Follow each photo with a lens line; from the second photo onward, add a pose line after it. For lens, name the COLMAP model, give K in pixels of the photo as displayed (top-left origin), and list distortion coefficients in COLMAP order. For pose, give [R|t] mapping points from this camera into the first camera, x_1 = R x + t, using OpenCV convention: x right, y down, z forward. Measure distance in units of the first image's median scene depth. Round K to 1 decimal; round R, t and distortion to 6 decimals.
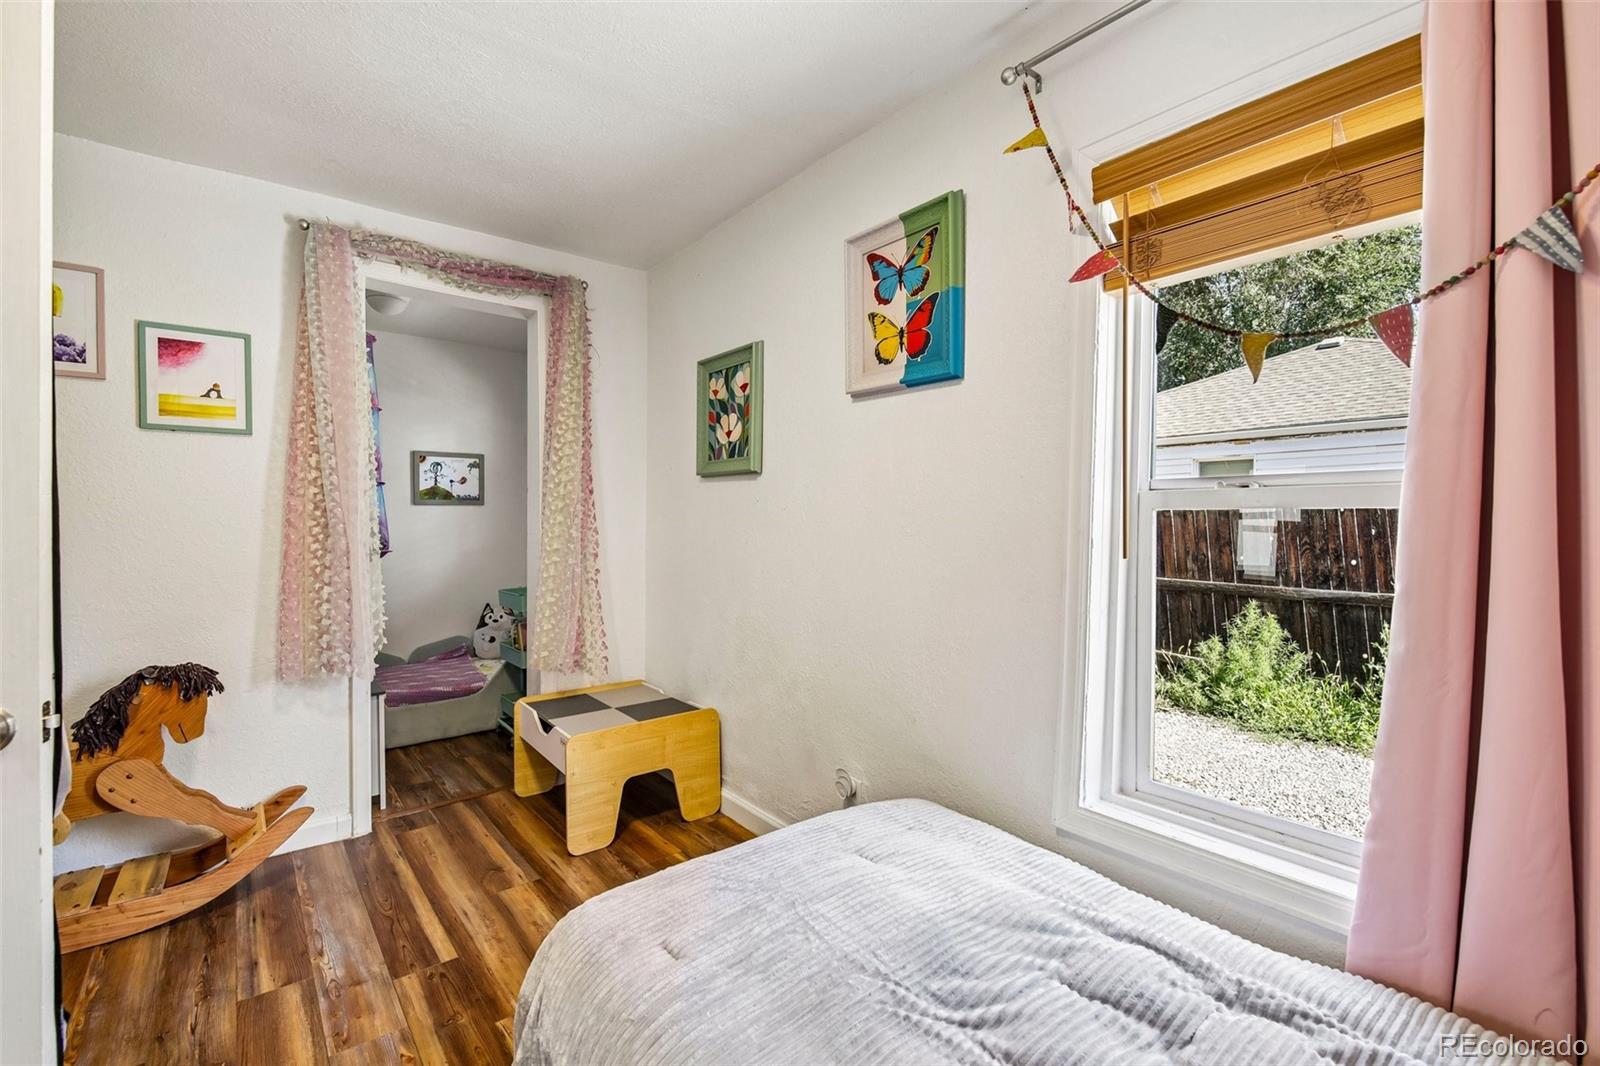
lens RADIAL K [[691.0, 0, 801.9], [0, 691.0, 530.5], [0, 0, 1]] dist [-0.010750, -0.004193]
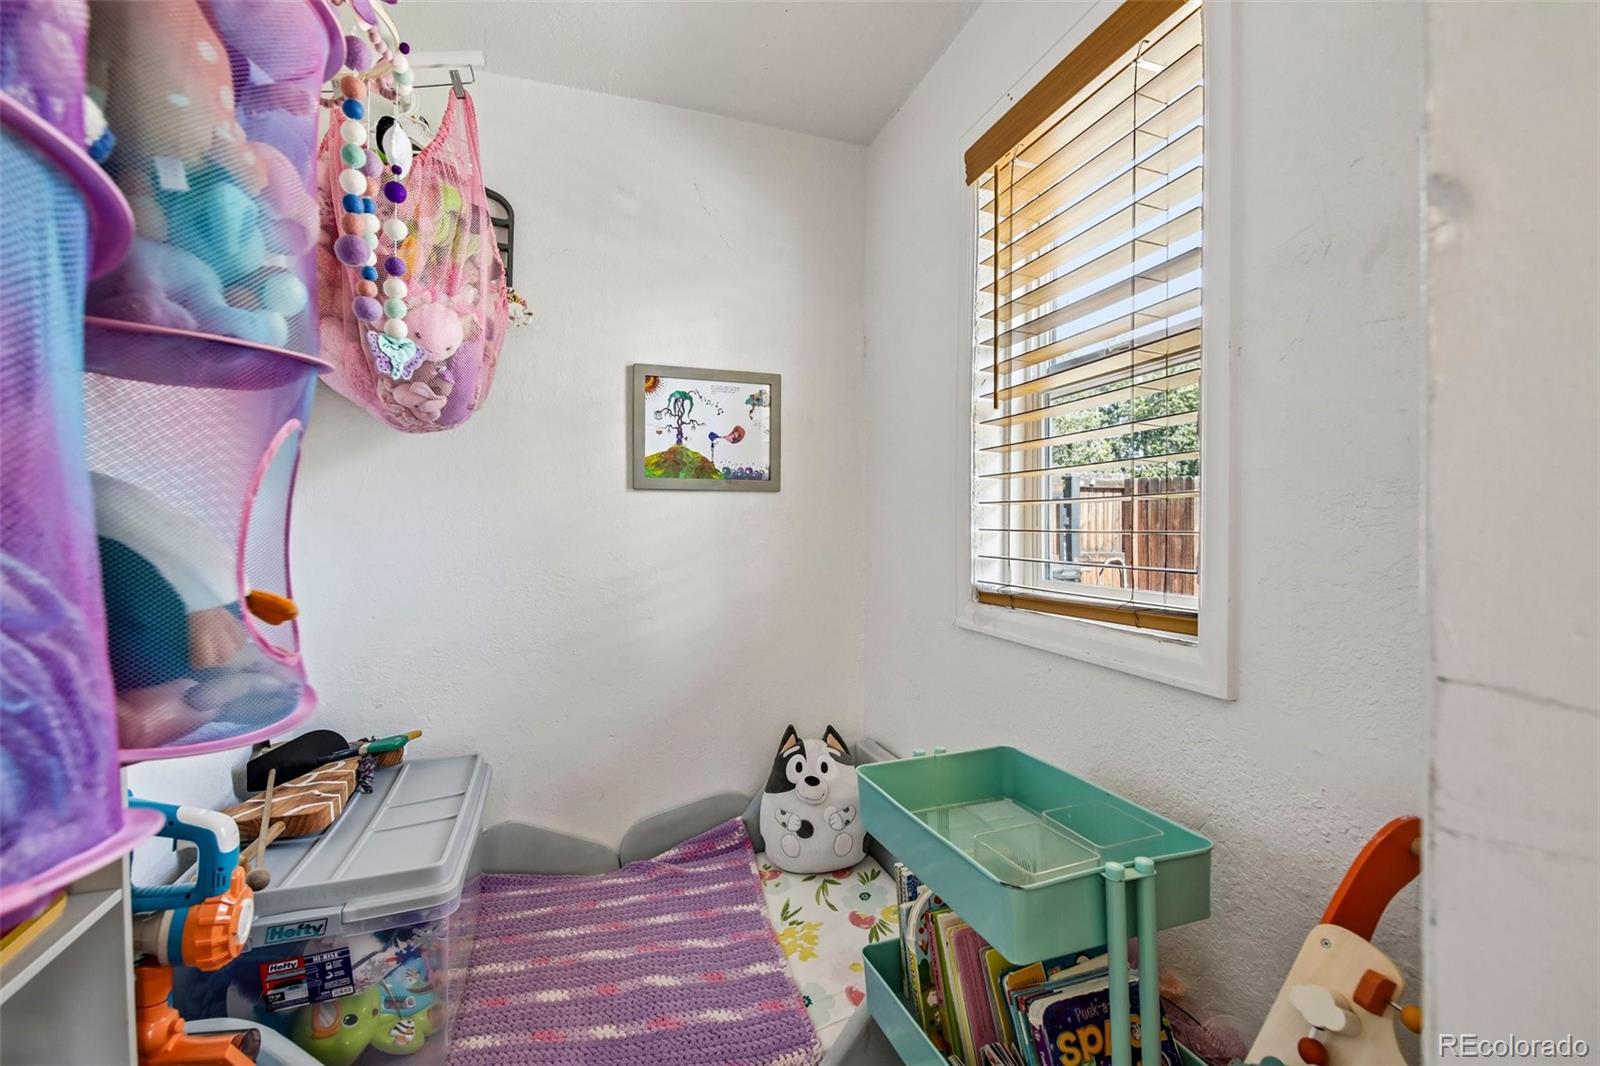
lens RADIAL K [[691.0, 0, 800.6], [0, 691.0, 535.8], [0, 0, 1]] dist [-0.010750, -0.004193]
pose [[0.945722, -0.001988, -0.324970, -0.320009], [-0.003191, 0.999876, -0.015404, -0.002843], [0.324960, 0.015605, 0.945599, 0.617415]]
